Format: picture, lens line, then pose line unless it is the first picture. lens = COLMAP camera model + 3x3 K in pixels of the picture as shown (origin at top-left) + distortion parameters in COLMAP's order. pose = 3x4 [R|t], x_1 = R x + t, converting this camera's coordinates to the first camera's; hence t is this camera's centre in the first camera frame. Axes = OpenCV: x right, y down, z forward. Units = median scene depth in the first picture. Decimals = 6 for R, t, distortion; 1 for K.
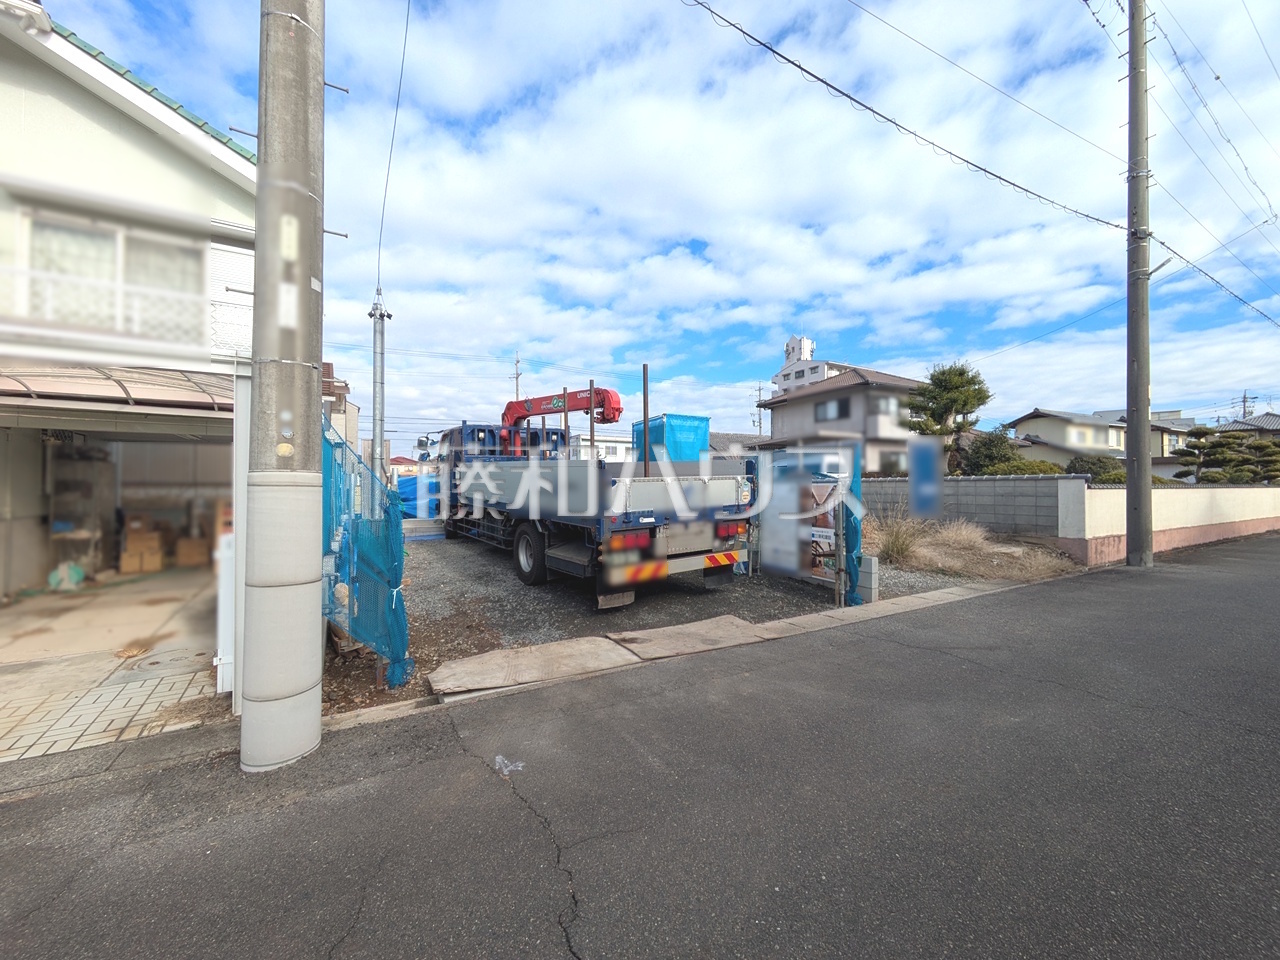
lens RADIAL K [[506.6, 0, 646.7], [0, 506.6, 491.5], [0, 0, 1]] dist [-0.000337, 0.000281]
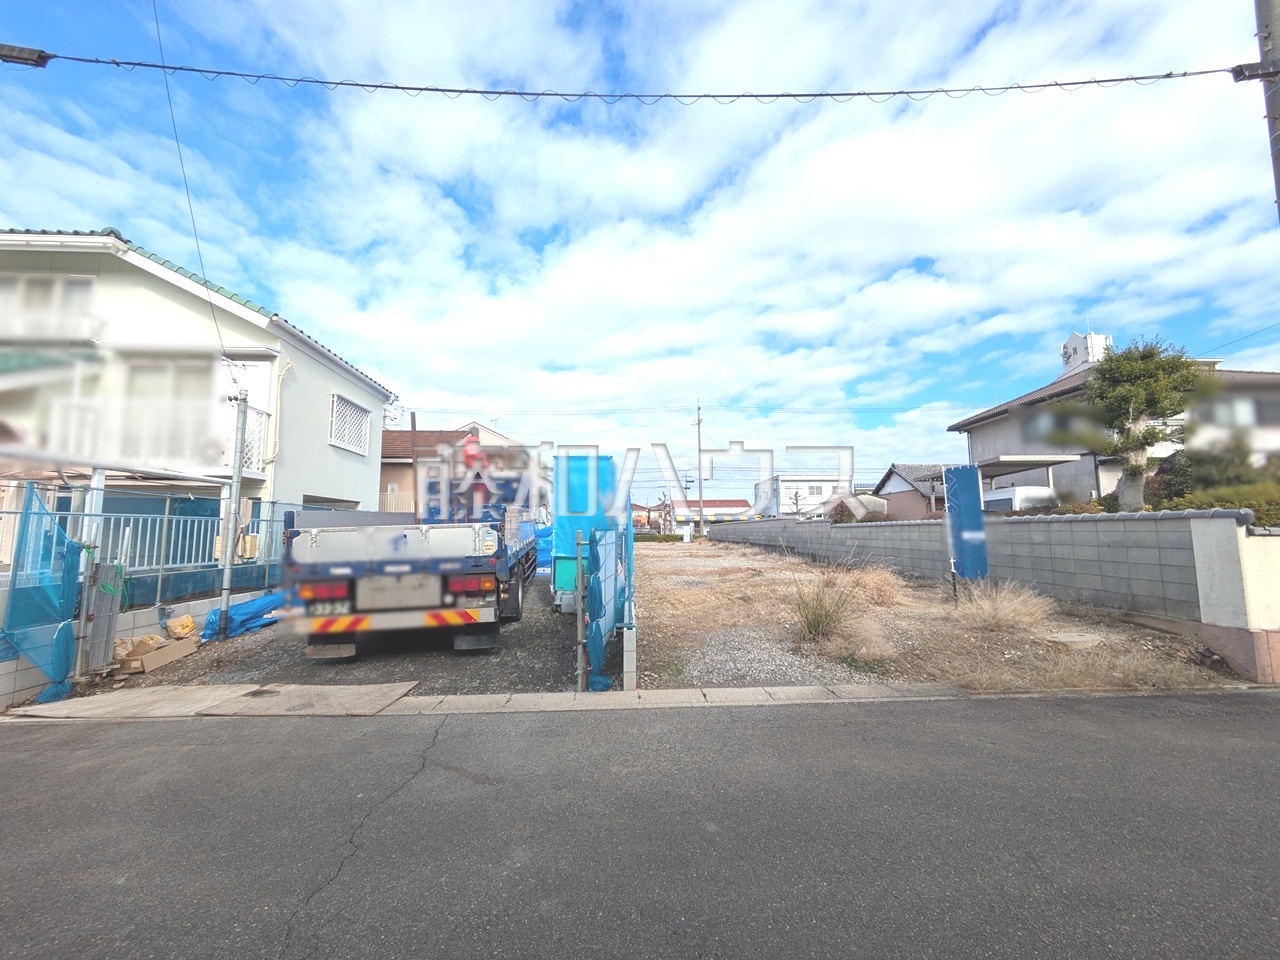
lens RADIAL K [[506.6, 0, 656.1], [0, 506.6, 460.4], [0, 0, 1]] dist [-0.000337, 0.000281]
pose [[0.890639, -0.068071, -0.449587, 0.526715], [0.002007, 0.989310, -0.145814, -0.006106], [0.454707, 0.128966, 0.881255, 0.192906]]
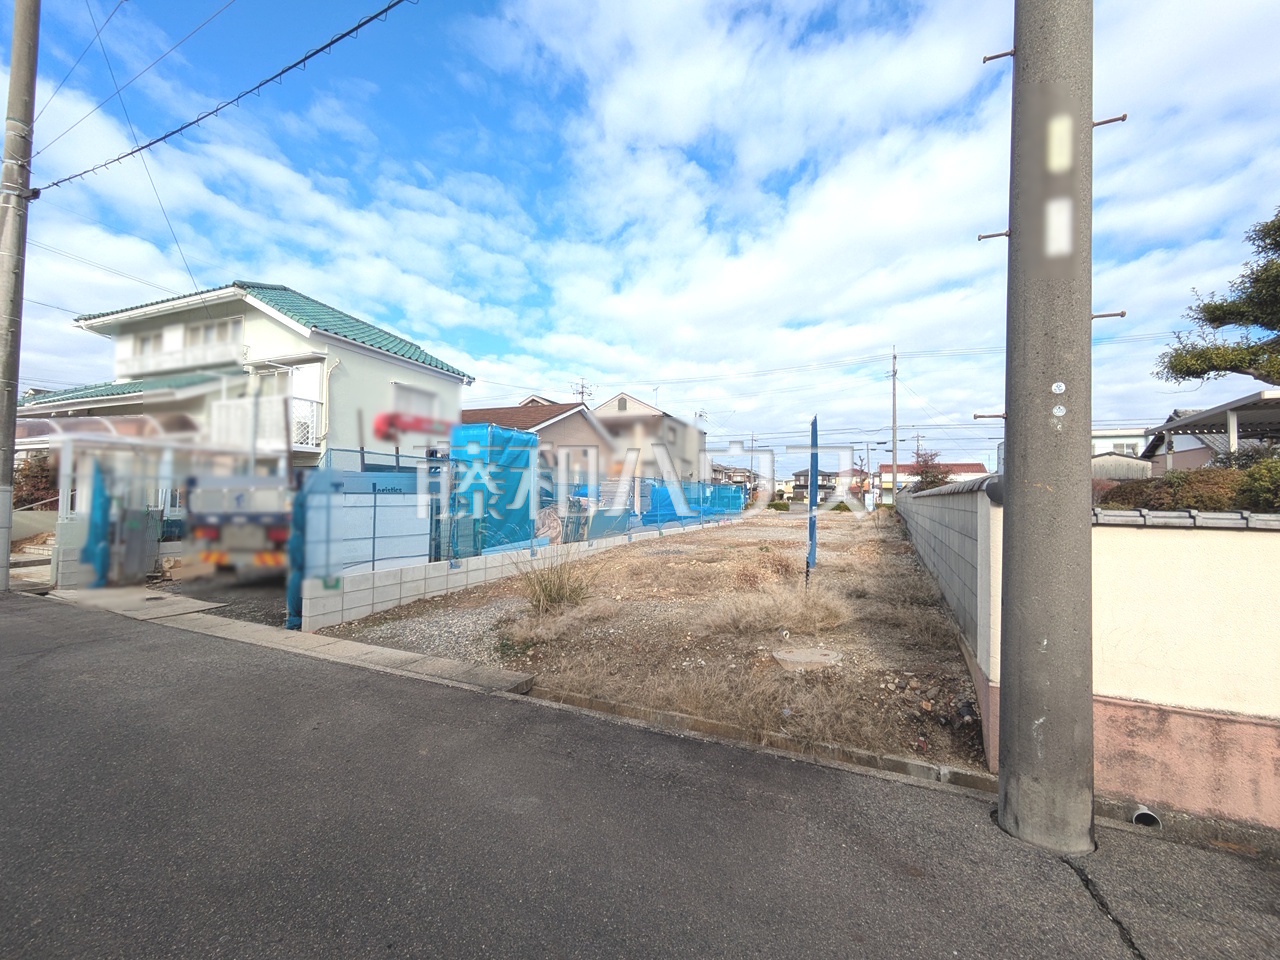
lens RADIAL K [[506.6, 0, 654.6], [0, 506.6, 495.0], [0, 0, 1]] dist [-0.000337, 0.000281]
pose [[0.592368, 0.013021, -0.805563, 0.946719], [-0.023729, 0.999718, -0.001290, -0.021773], [0.805318, 0.019879, 0.592509, 0.595088]]
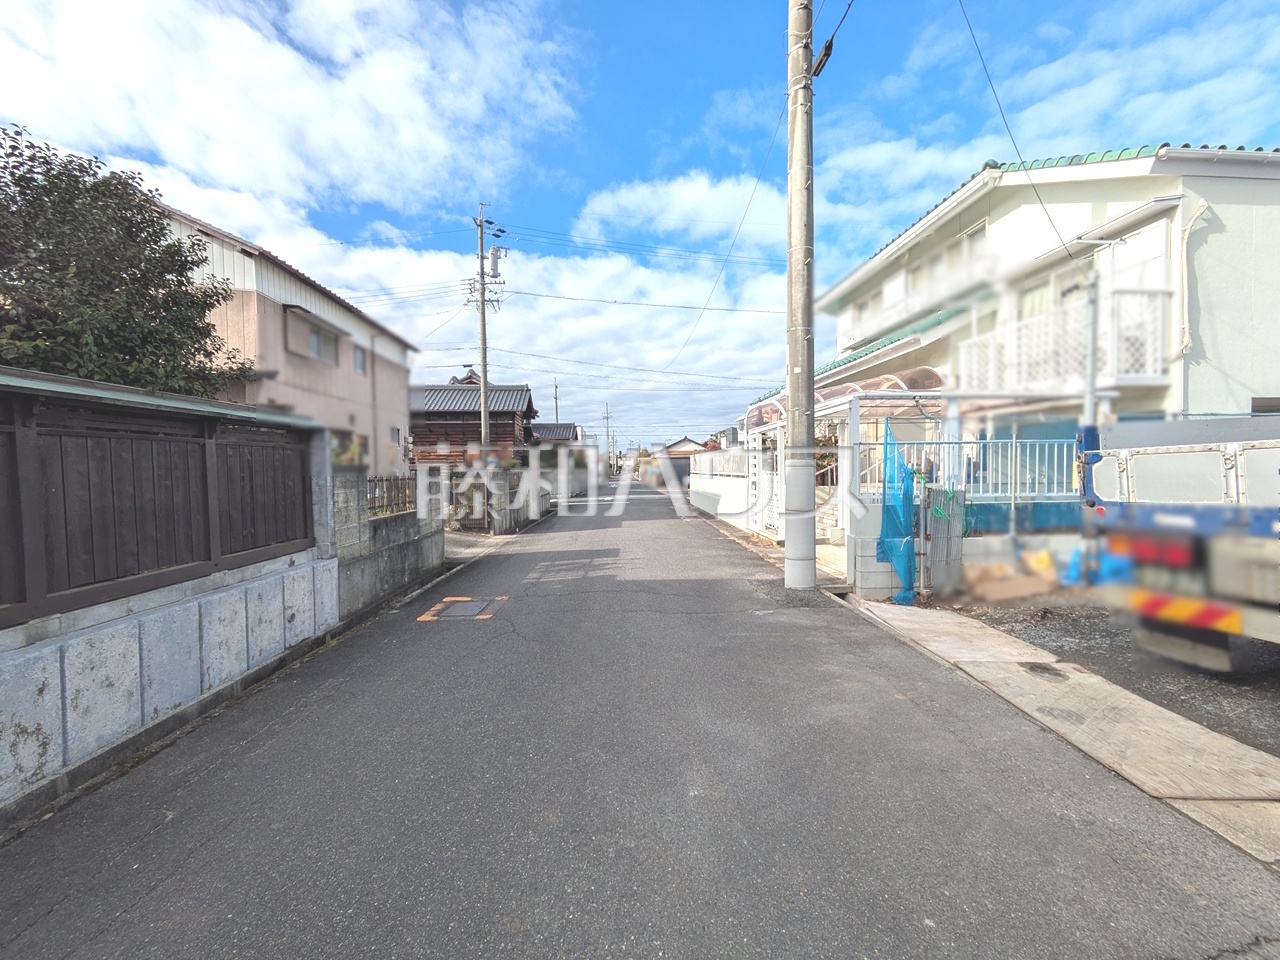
lens RADIAL K [[506.6, 0, 626.6], [0, 506.6, 483.6], [0, 0, 1]] dist [-0.000337, 0.000281]
pose [[-0.489519, 0.034622, -0.871305, 0.419483], [0.006052, 0.999322, 0.036308, -0.005198], [0.871972, 0.012500, -0.489397, 0.381926]]
